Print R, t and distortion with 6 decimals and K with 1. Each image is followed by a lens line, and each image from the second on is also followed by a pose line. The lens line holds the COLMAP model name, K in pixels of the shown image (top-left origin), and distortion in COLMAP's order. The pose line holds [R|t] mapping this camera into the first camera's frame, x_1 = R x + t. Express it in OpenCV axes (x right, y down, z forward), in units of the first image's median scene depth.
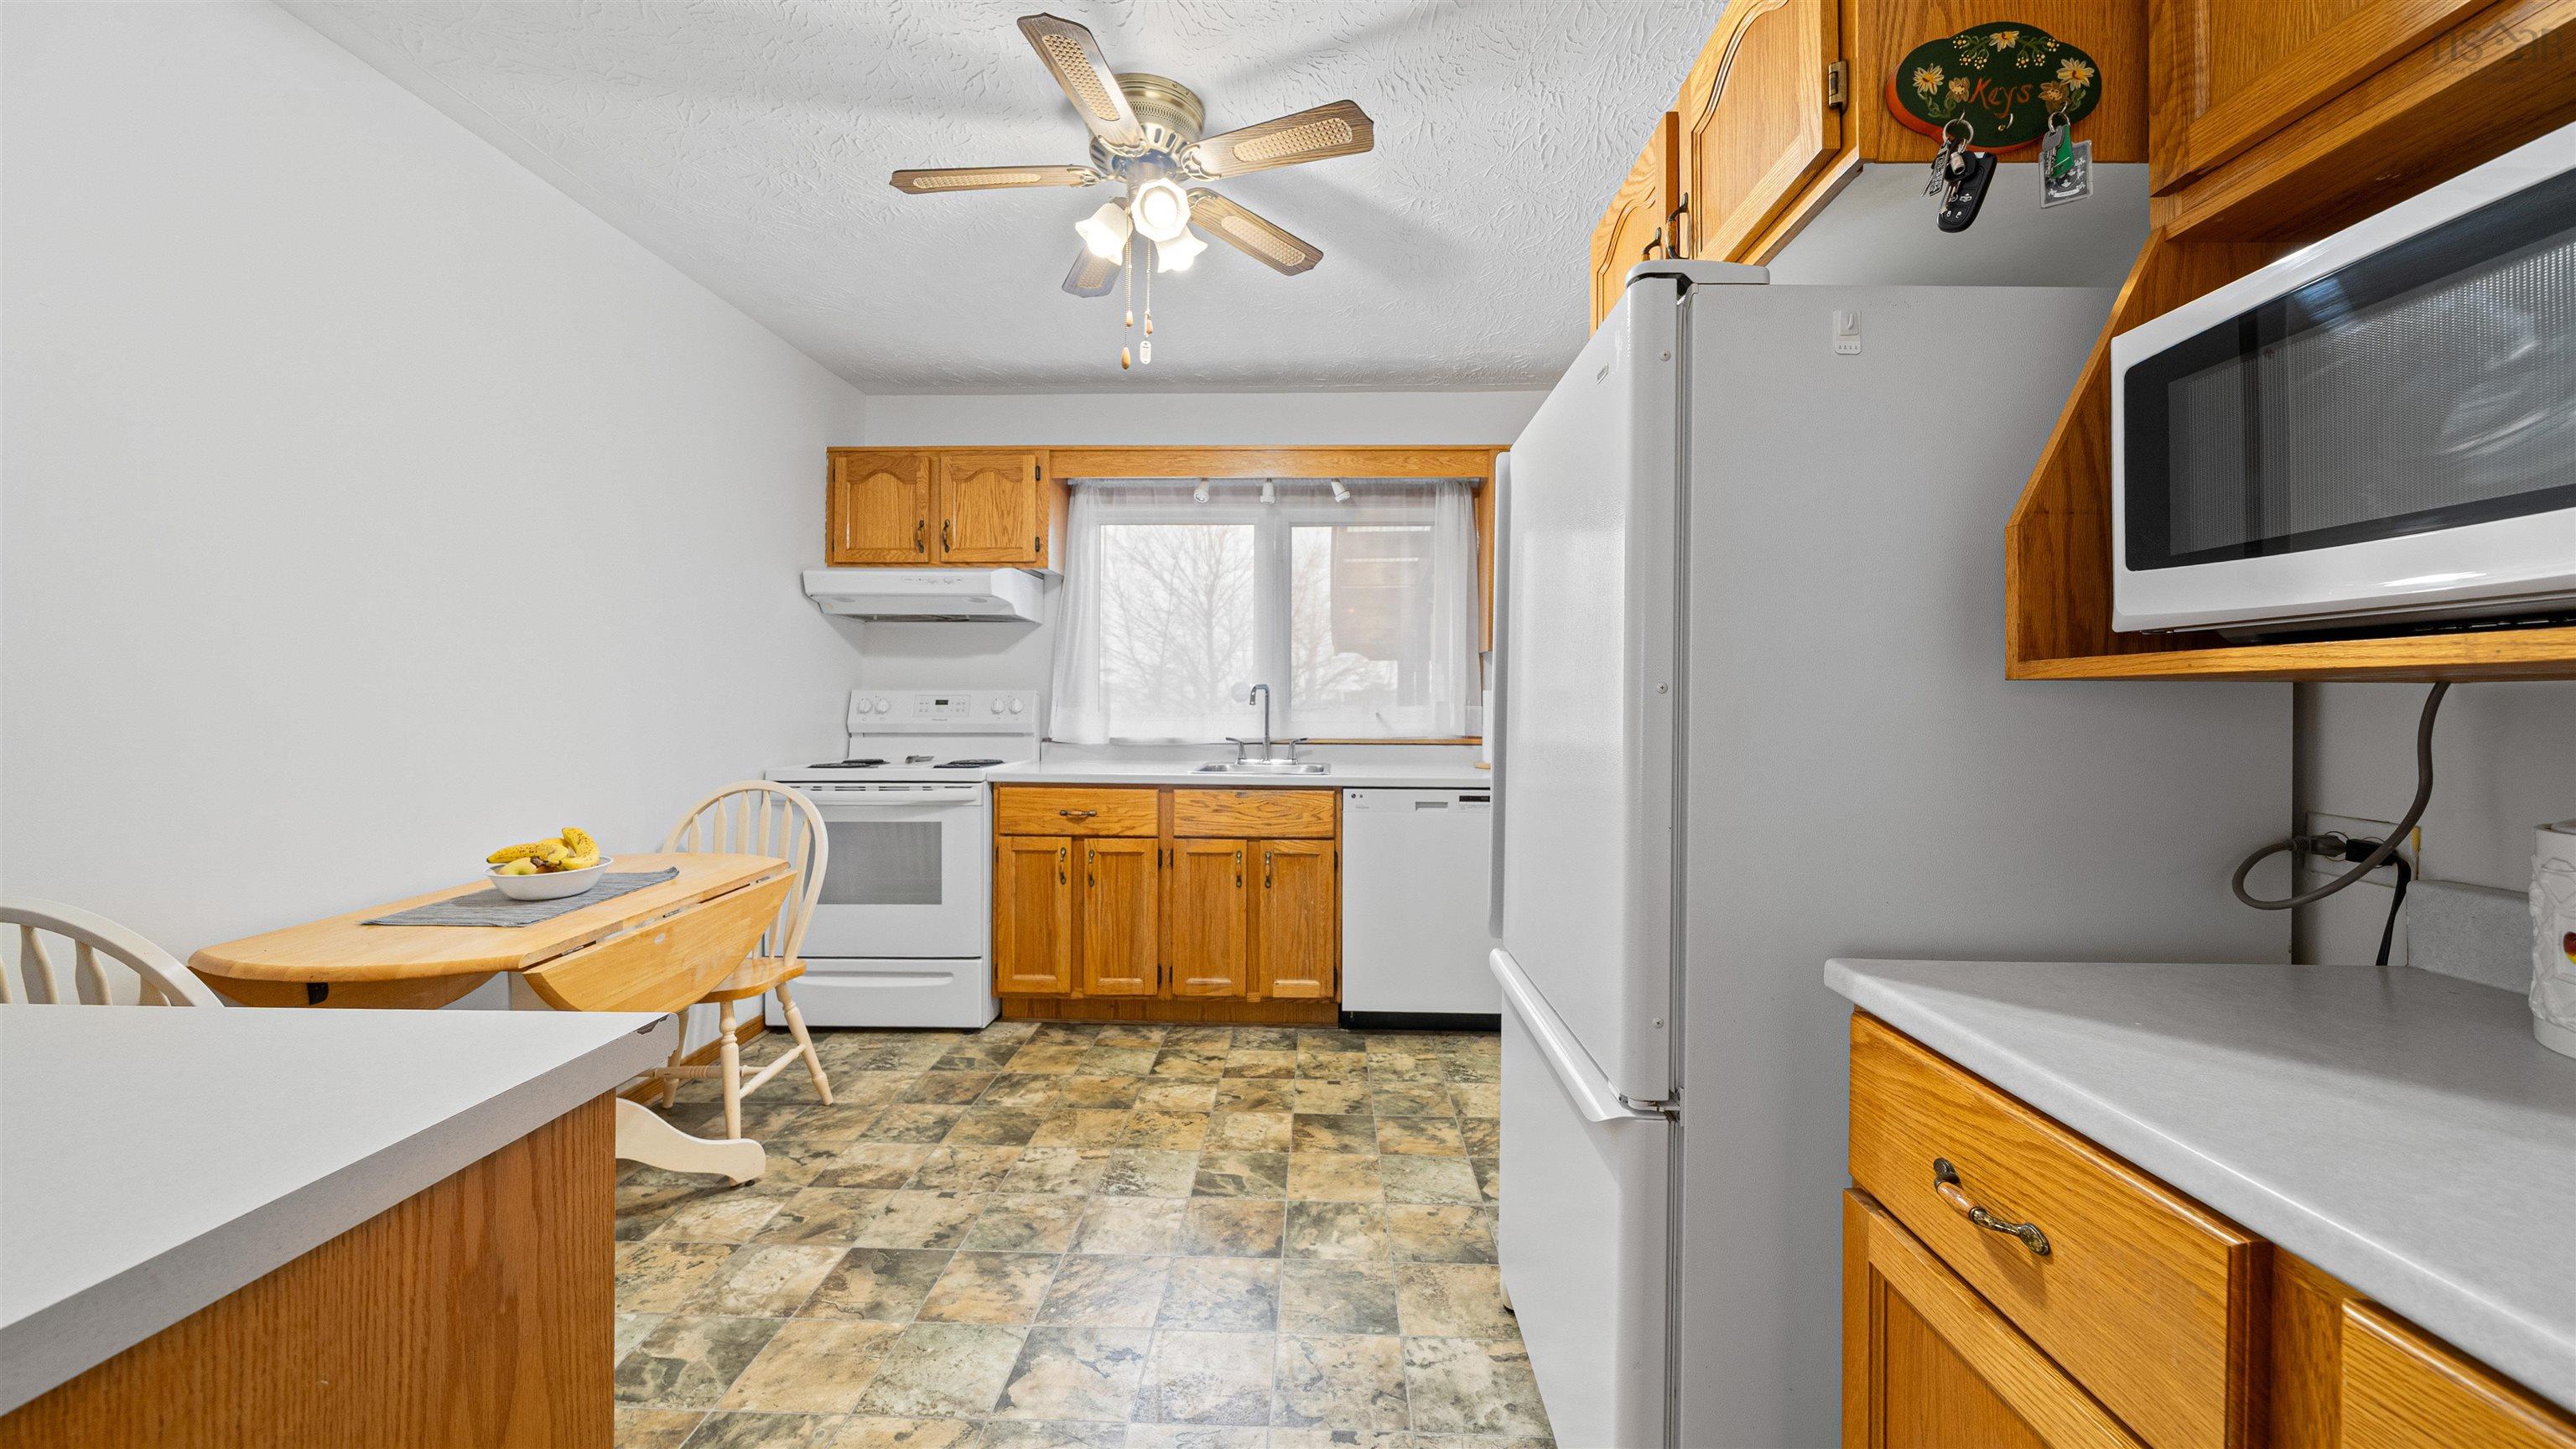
lens RADIAL K [[907.6, 0, 1285.9], [0, 907.6, 717.4], [0, 0, 1]] dist [-0.002400, -0.000125]
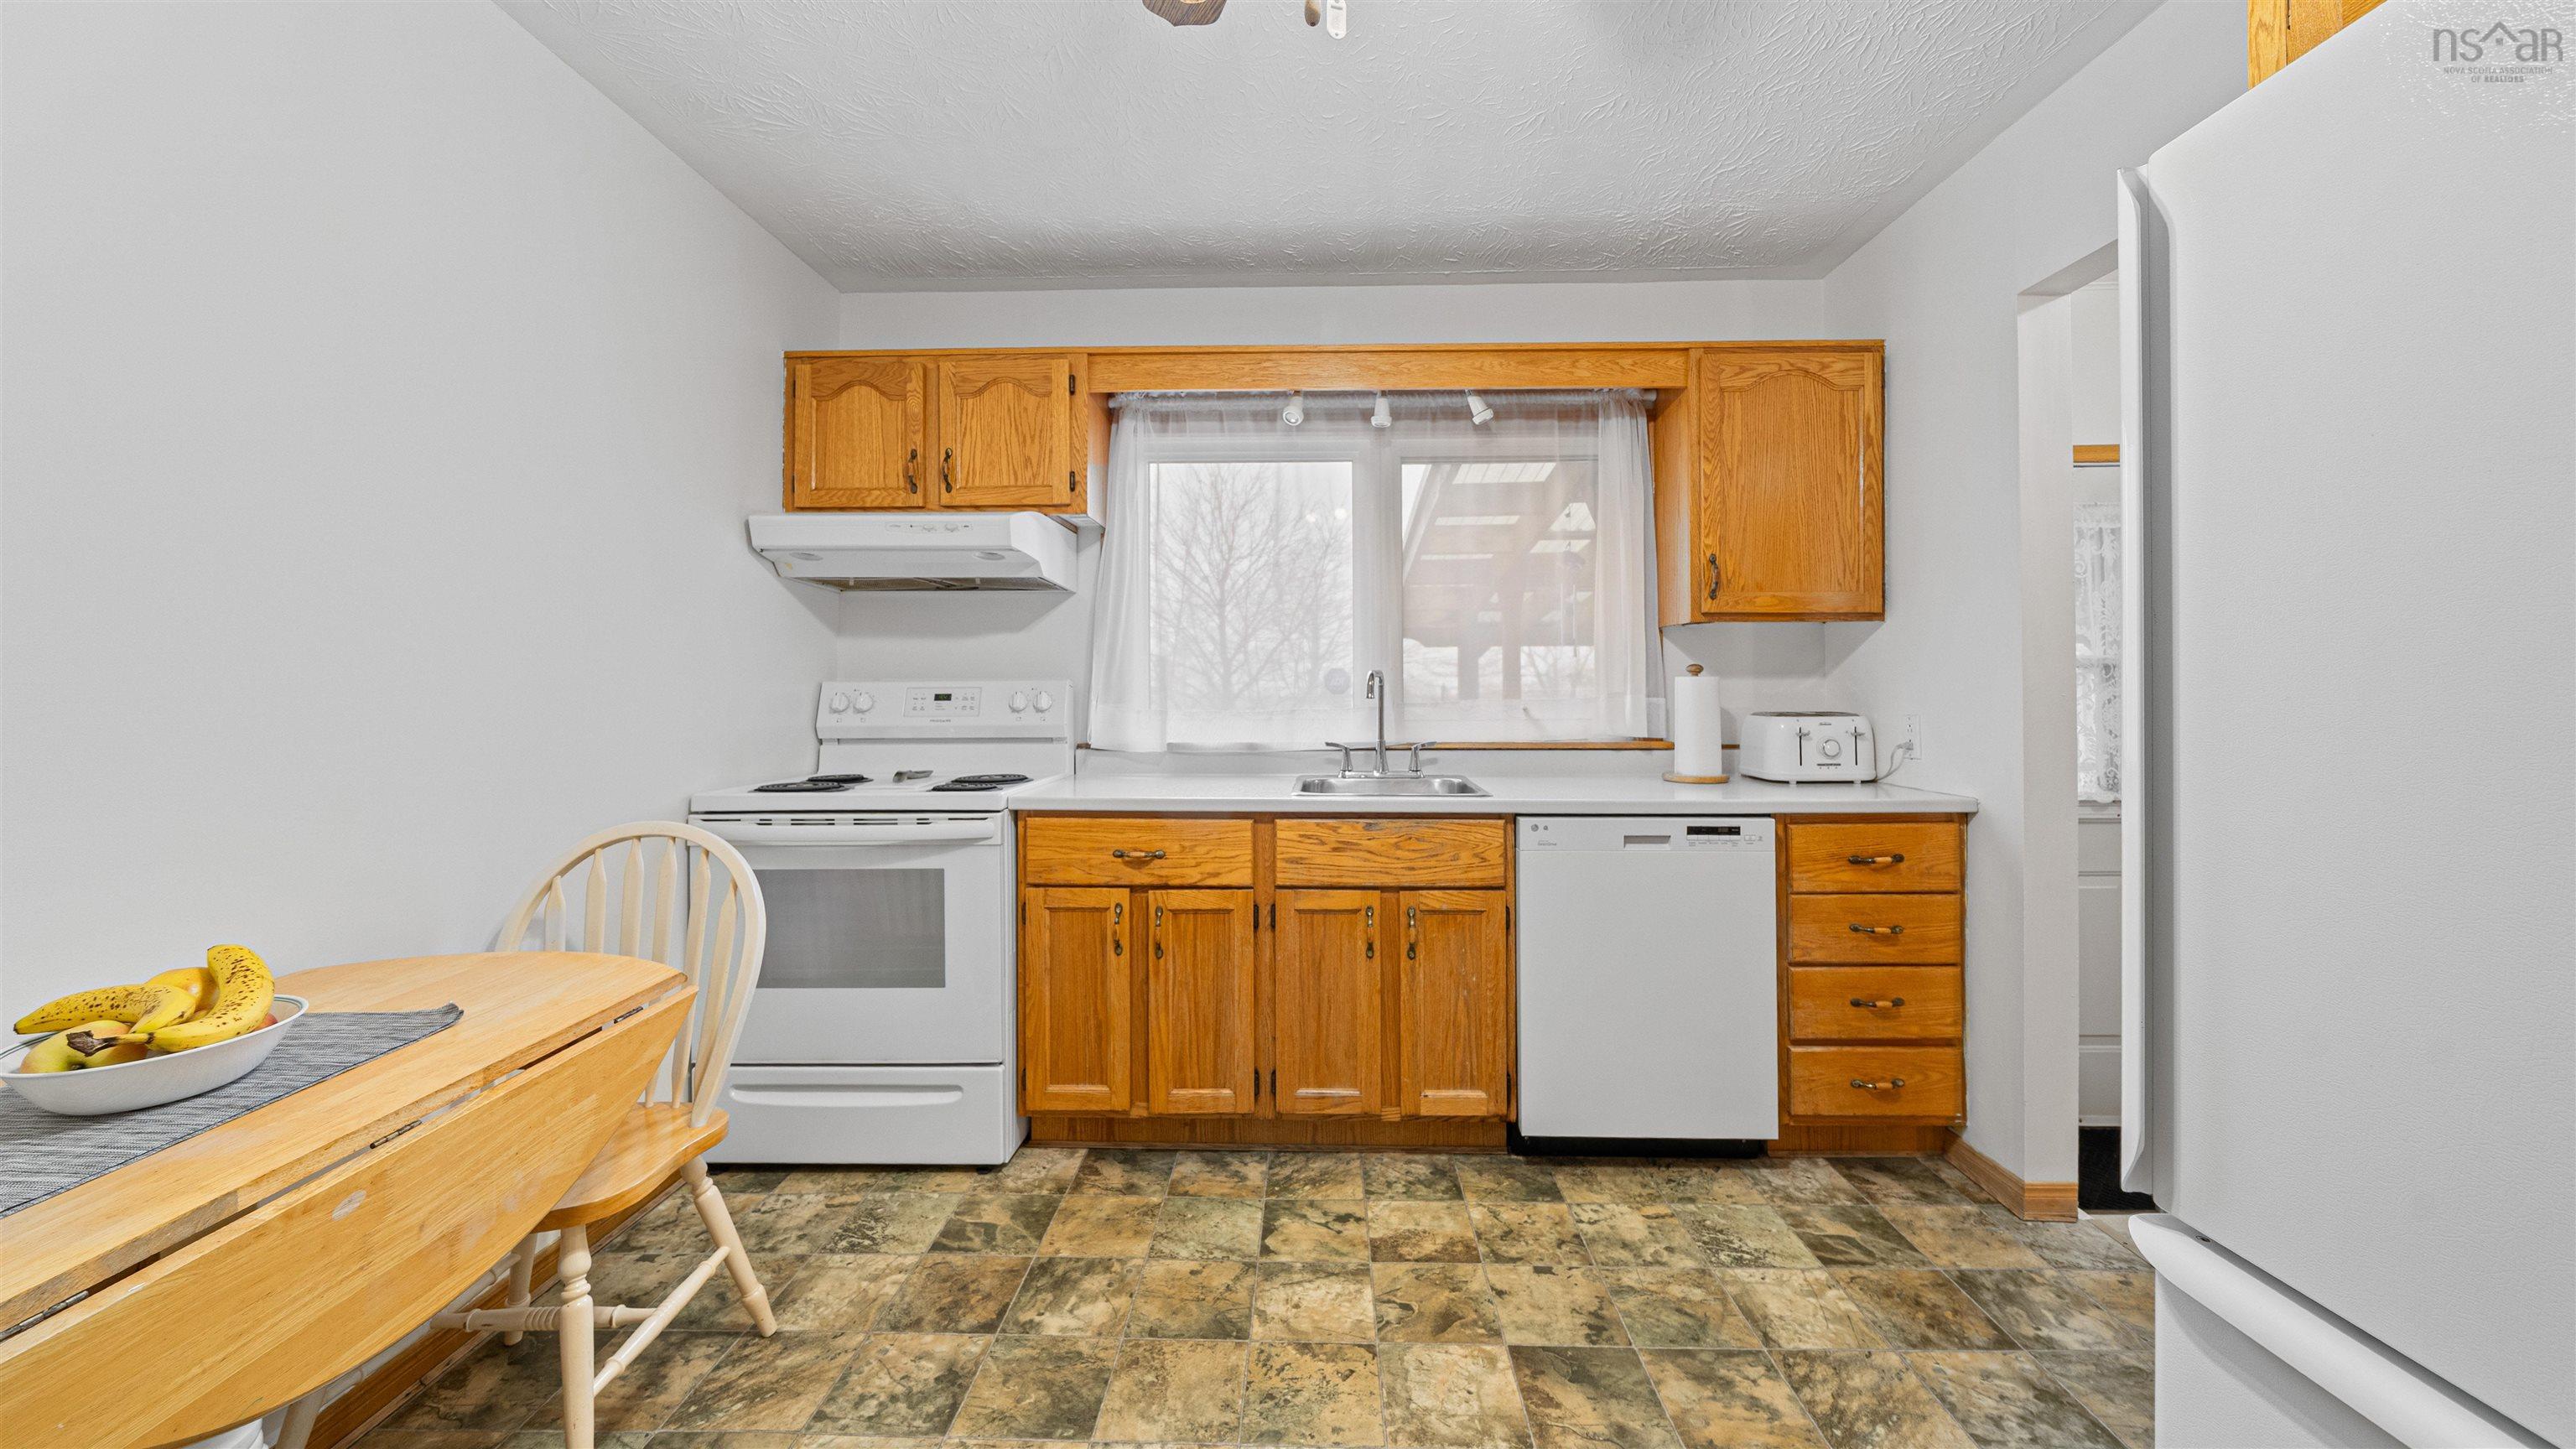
lens RADIAL K [[907.6, 0, 1292.1], [0, 907.6, 709.1], [0, 0, 1]] dist [-0.002400, -0.000125]
pose [[0.999958, -0.006459, 0.006505, -0.115115], [0.006462, 0.999979, -0.000384, -0.005658], [-0.006502, 0.000426, 0.999979, 0.299029]]
